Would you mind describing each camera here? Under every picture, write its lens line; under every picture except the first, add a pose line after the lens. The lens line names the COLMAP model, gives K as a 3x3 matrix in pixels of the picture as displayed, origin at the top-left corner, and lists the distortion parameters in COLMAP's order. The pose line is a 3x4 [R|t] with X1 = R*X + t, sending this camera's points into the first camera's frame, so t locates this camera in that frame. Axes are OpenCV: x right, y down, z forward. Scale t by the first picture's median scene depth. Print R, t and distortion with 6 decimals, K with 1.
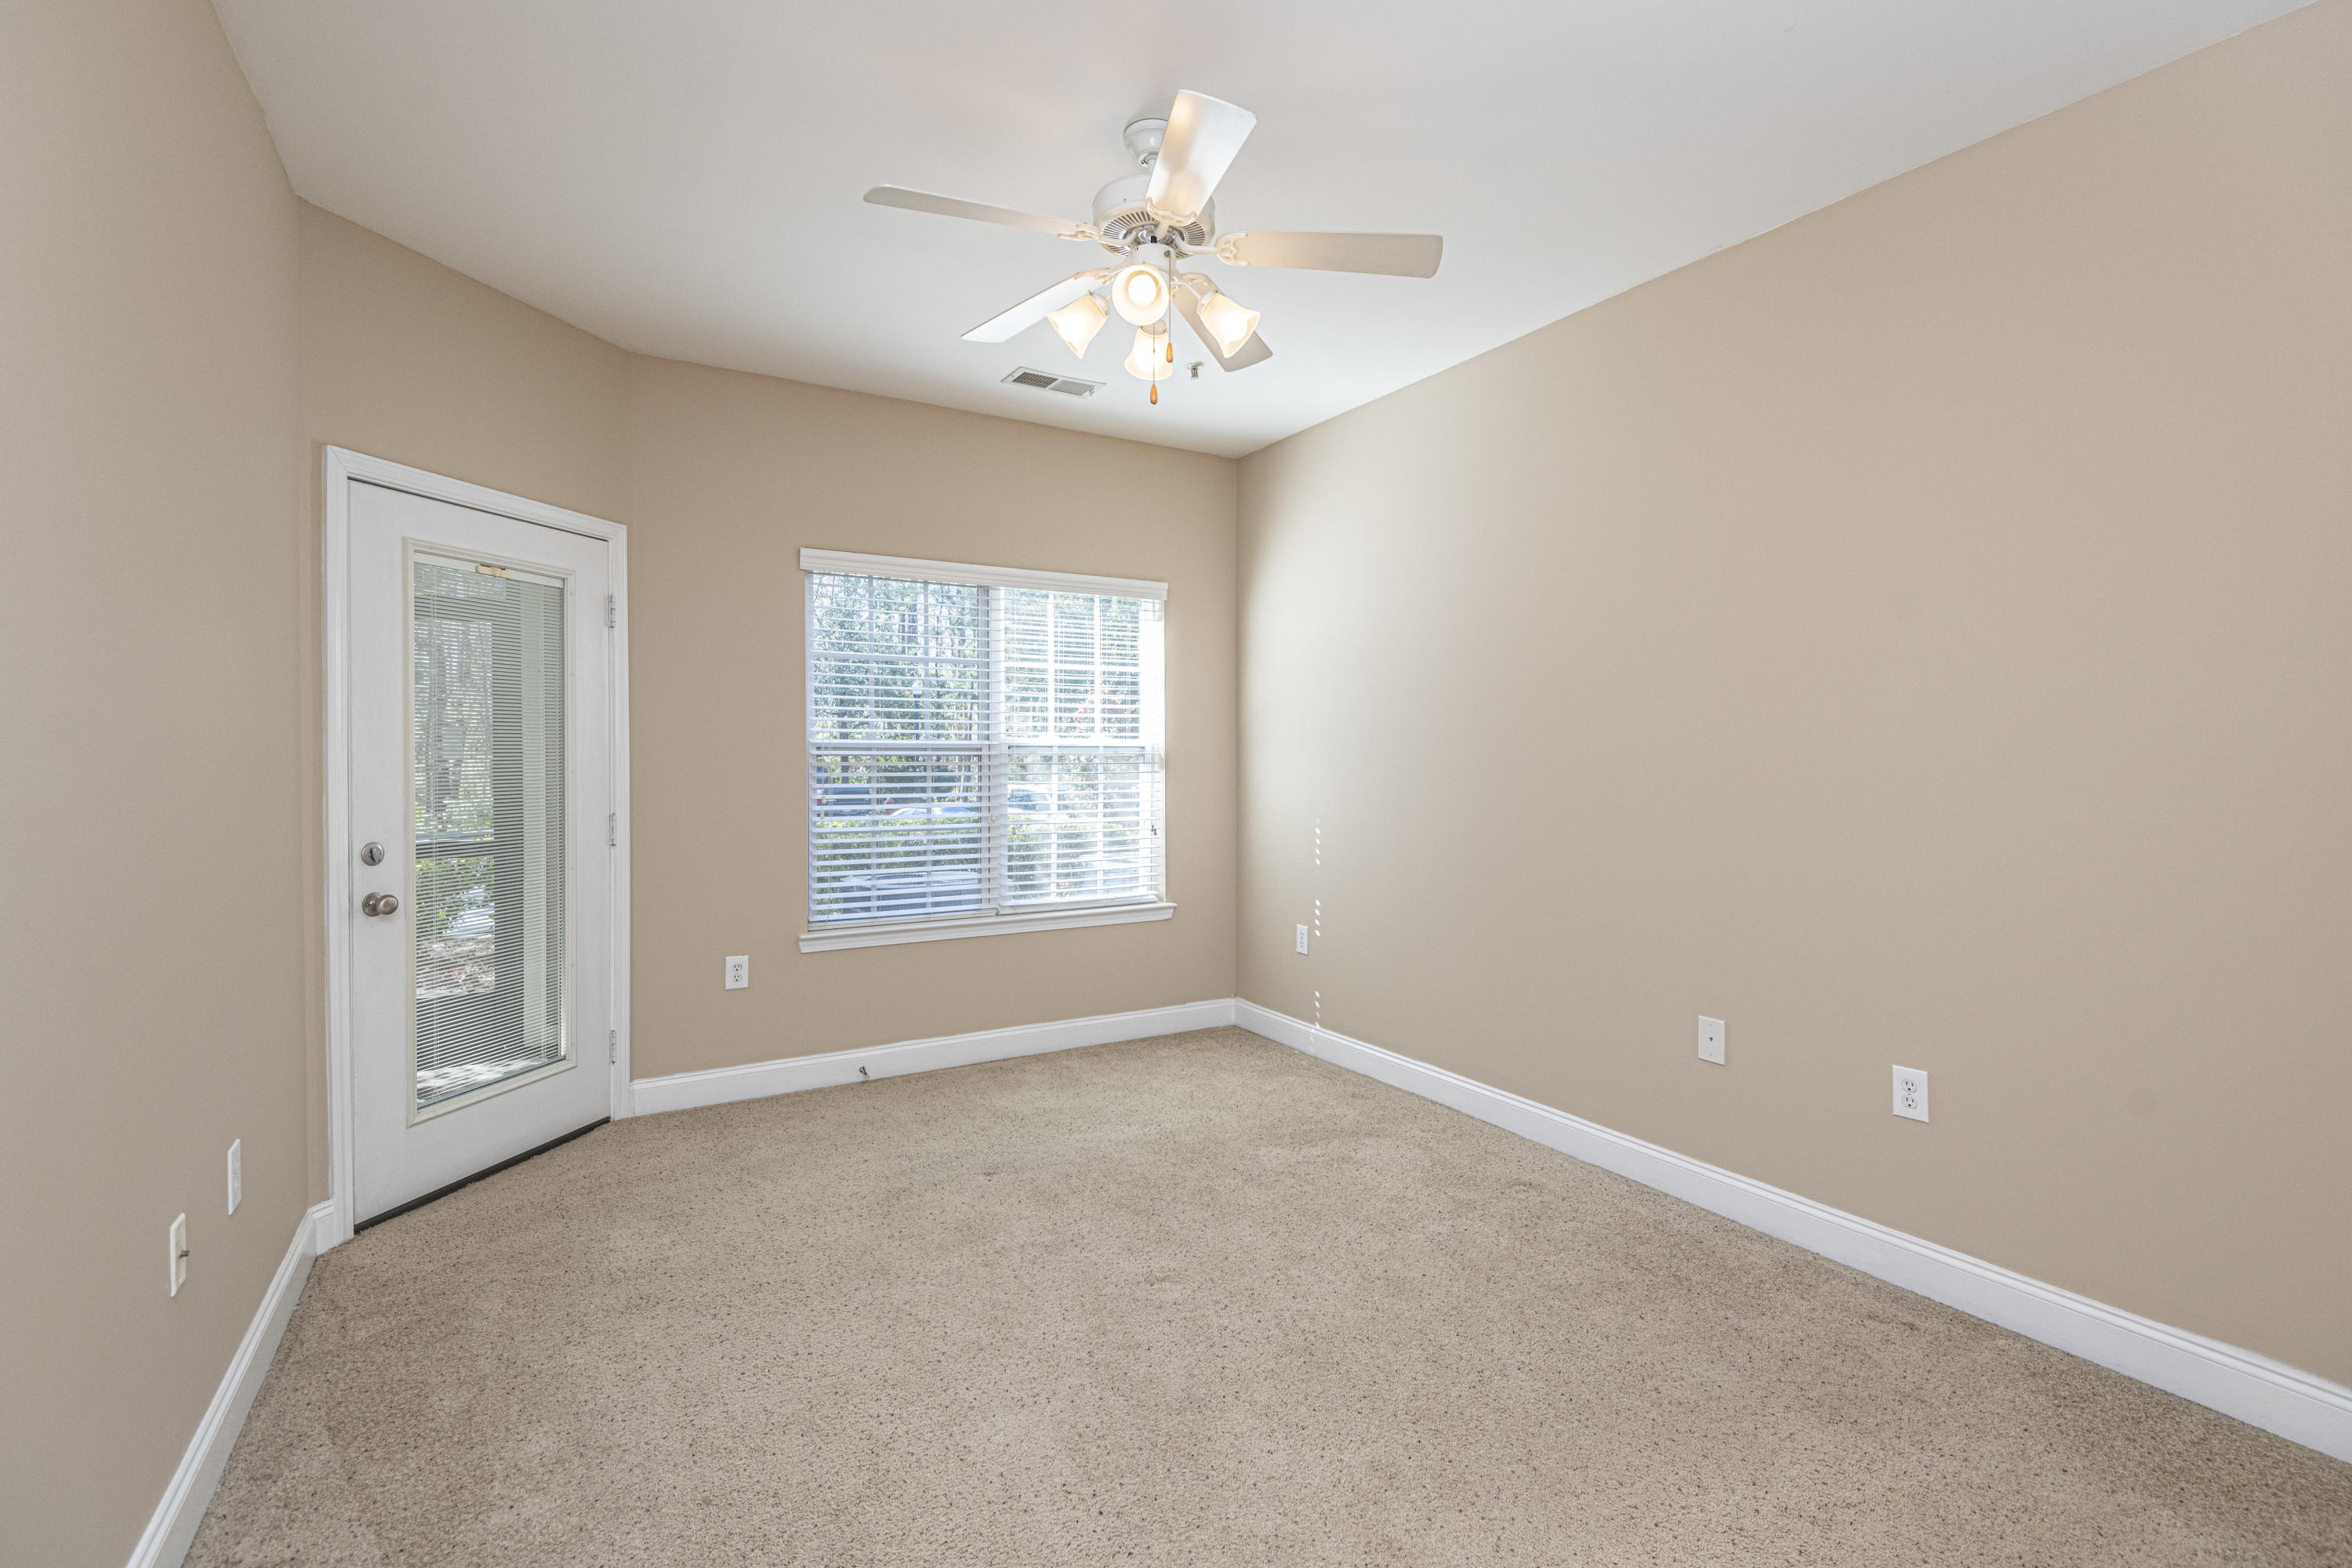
lens RADIAL K [[1085.3, 0, 1199.1], [0, 1085.3, 734.5], [0, 0, 1]] dist [0.062197, -0.036001]
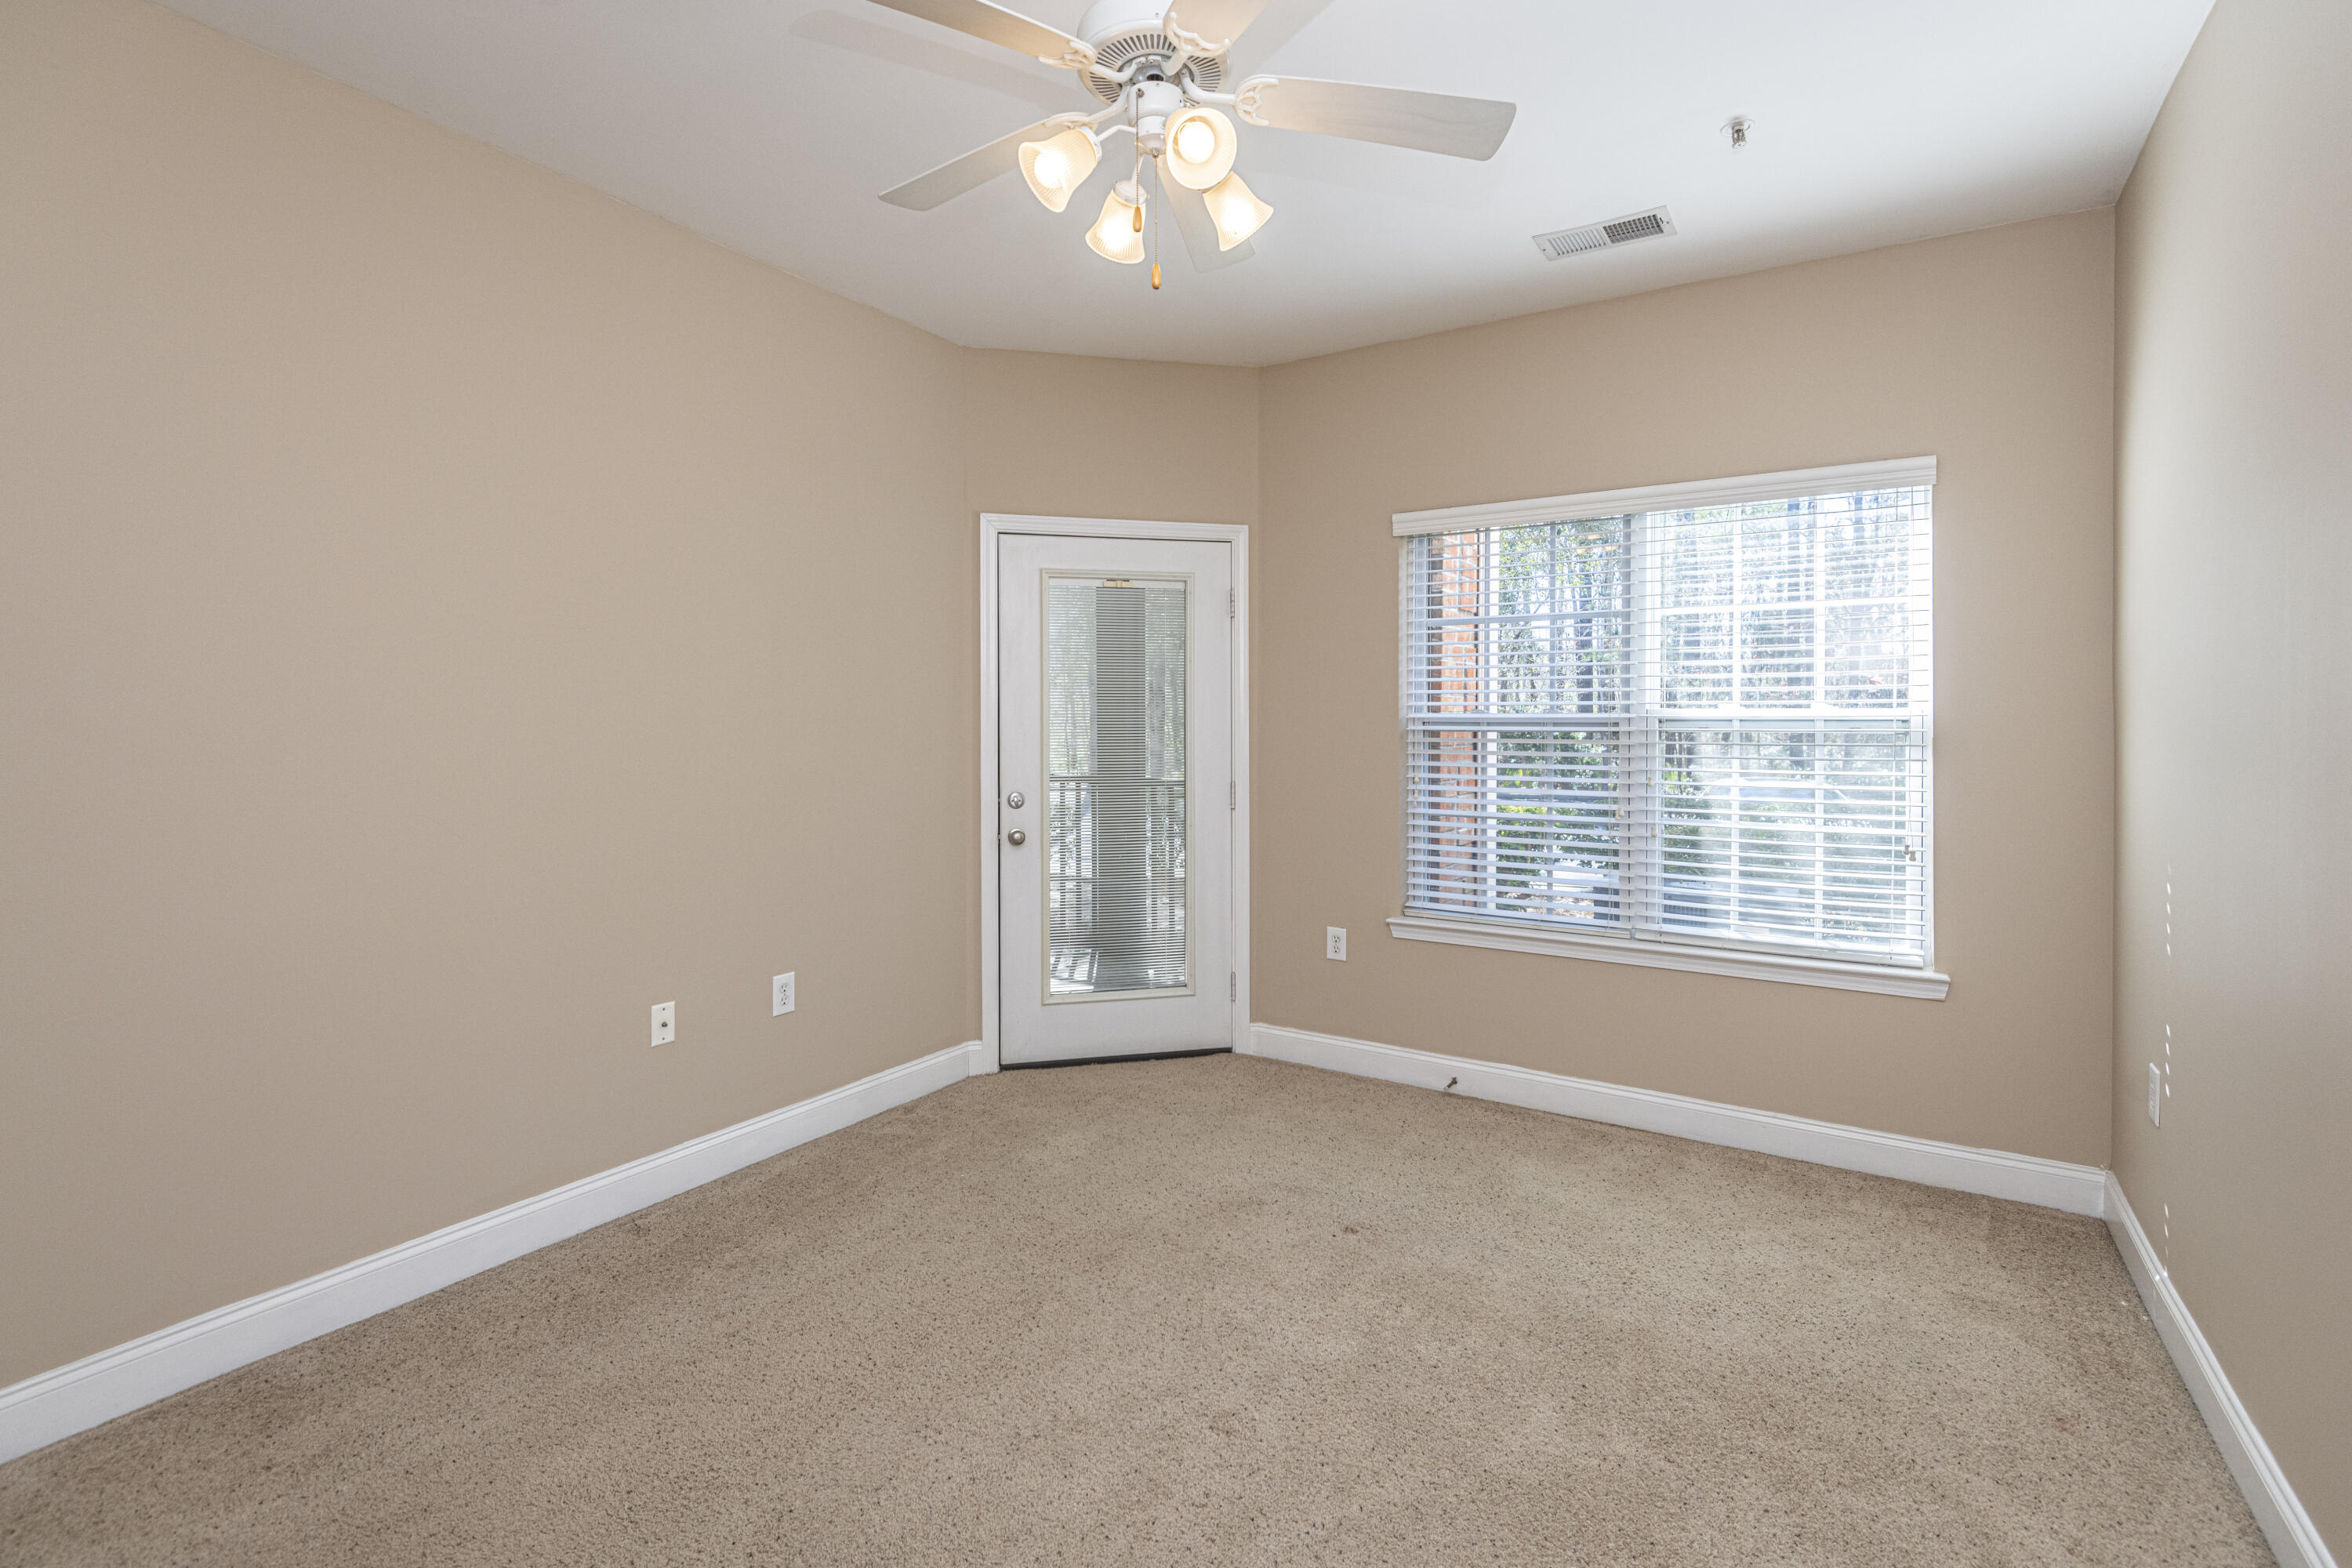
lens RADIAL K [[1090.0, 0, 1180.5], [0, 1090.0, 714.0], [0, 0, 1]] dist [0.062718, -0.036298]
pose [[0.459448, -0.007496, -0.888173, 0.398905], [0.015286, 0.999883, -0.000532, 0.001883], [0.888073, -0.013332, 0.459509, 0.394163]]
